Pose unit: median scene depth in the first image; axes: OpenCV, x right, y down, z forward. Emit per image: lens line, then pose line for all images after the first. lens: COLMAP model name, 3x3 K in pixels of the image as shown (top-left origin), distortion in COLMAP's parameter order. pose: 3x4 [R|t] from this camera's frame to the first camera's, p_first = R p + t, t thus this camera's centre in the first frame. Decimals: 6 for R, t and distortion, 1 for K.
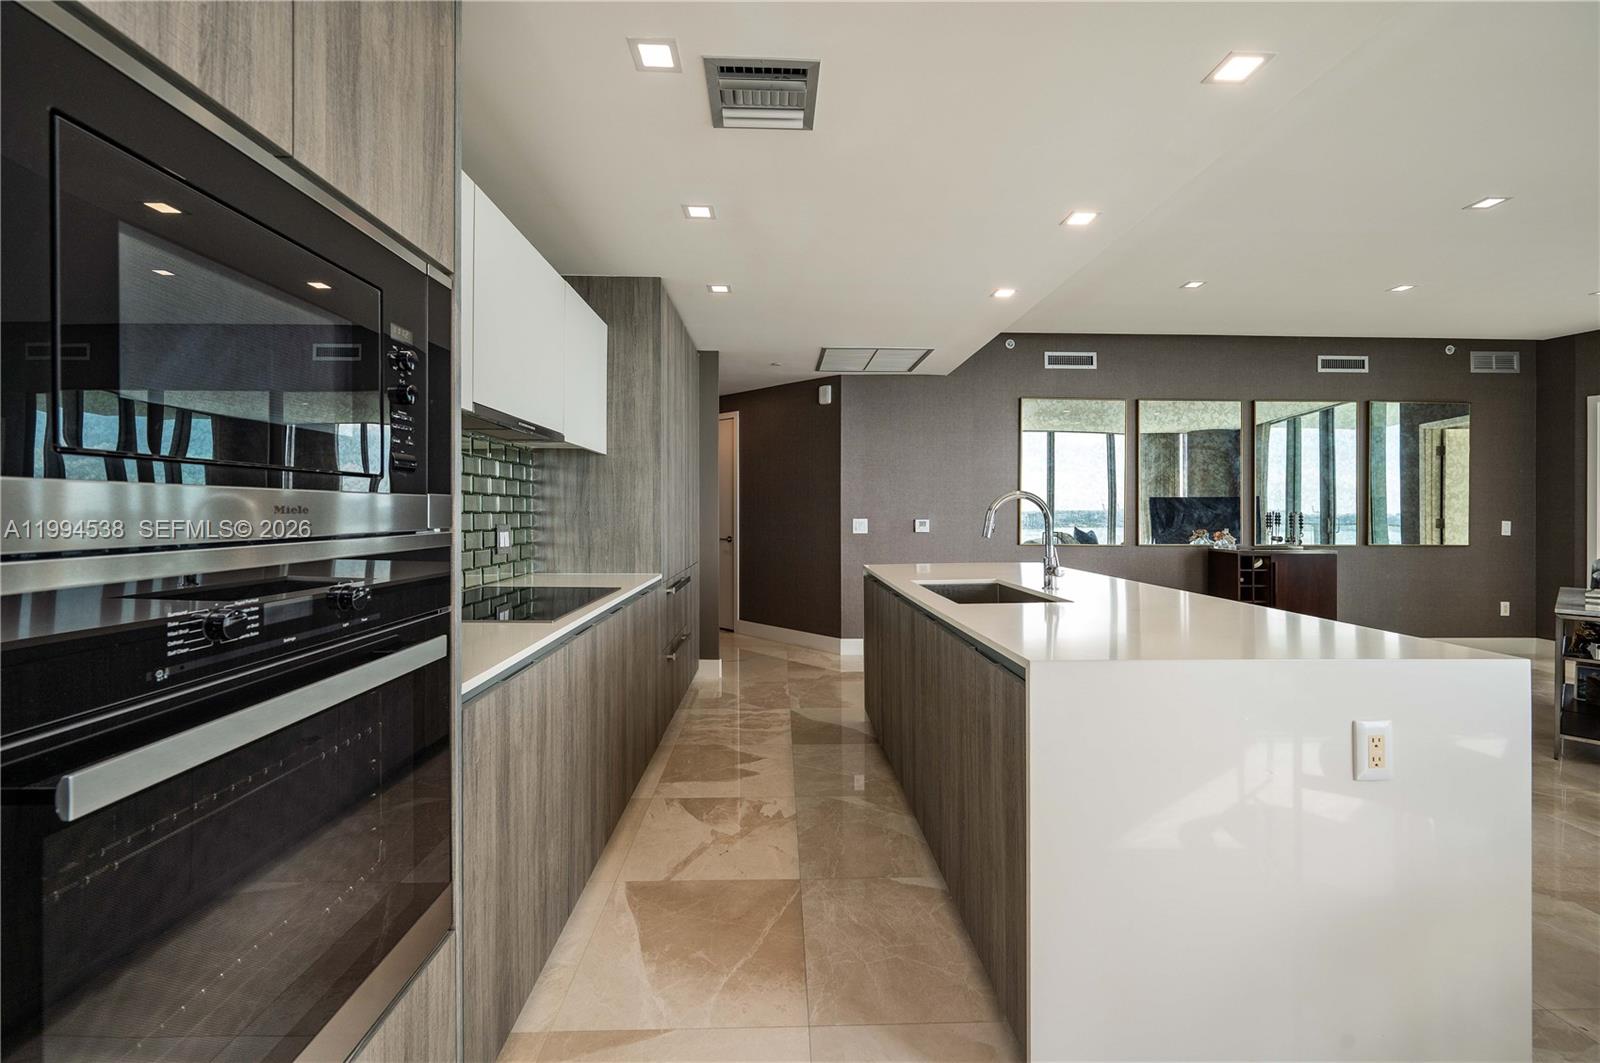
lens RADIAL K [[639.9, 0, 788.7], [0, 639.9, 486.8], [0, 0, 1]] dist [-0.000983, -0.000031]
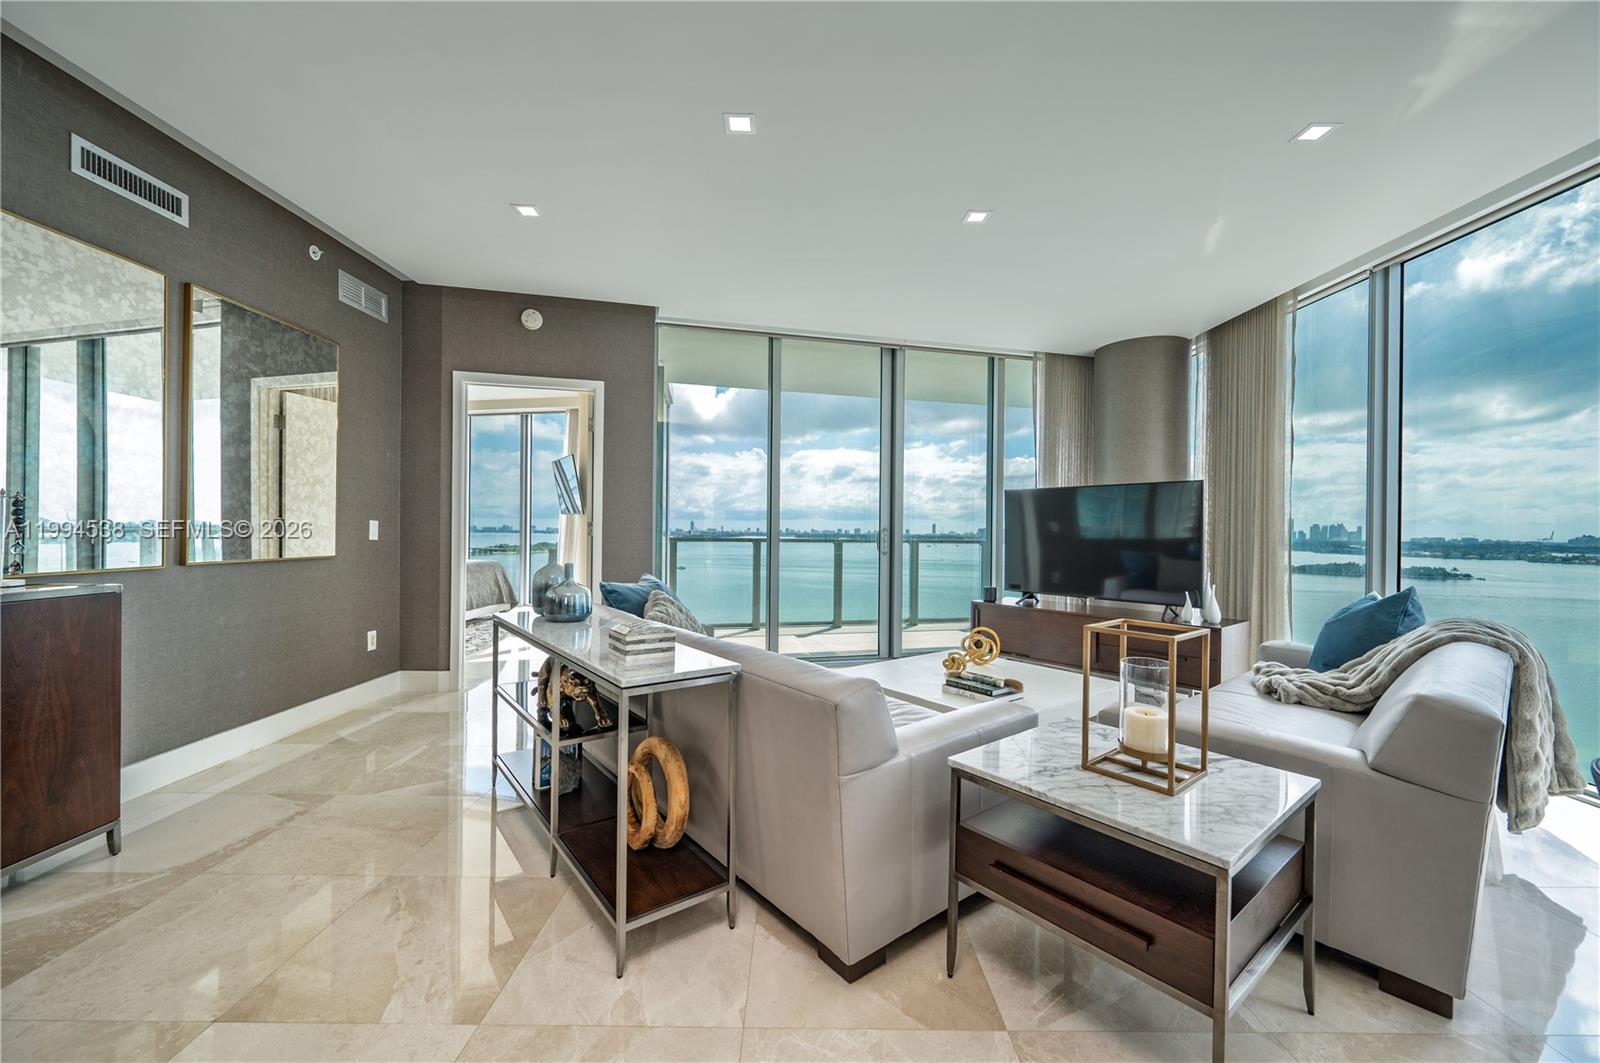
lens RADIAL K [[639.9, 0, 804.6], [0, 639.9, 540.2], [0, 0, 1]] dist [-0.000983, -0.000031]
pose [[0.029719, -0.026114, 0.999217, 0.391969], [-0.034555, 0.999034, 0.027137, 0.037759], [-0.998961, -0.035334, 0.028788, 0.469418]]
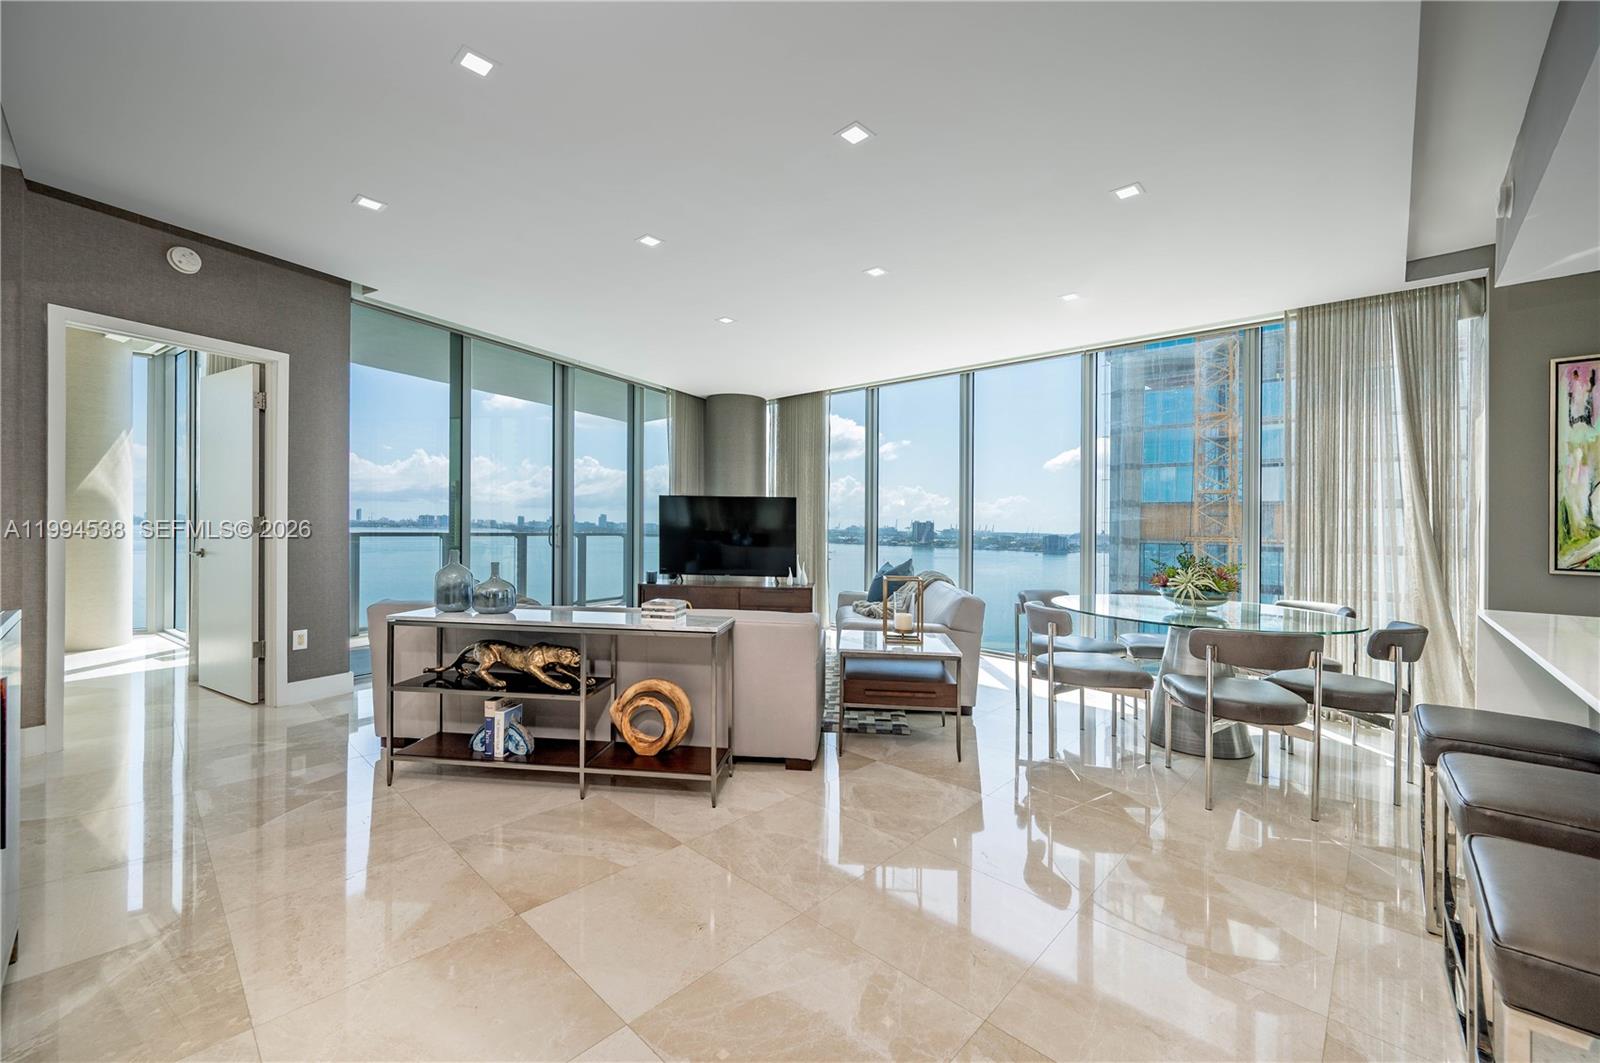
lens RADIAL K [[639.9, 0, 807.5], [0, 639.9, 534.1], [0, 0, 1]] dist [-0.000983, -0.000031]
pose [[-0.711617, -0.035440, 0.701673, 0.308155], [-0.047993, 0.998846, 0.001776, 0.037510], [-0.700926, -0.032411, -0.712497, 0.790459]]
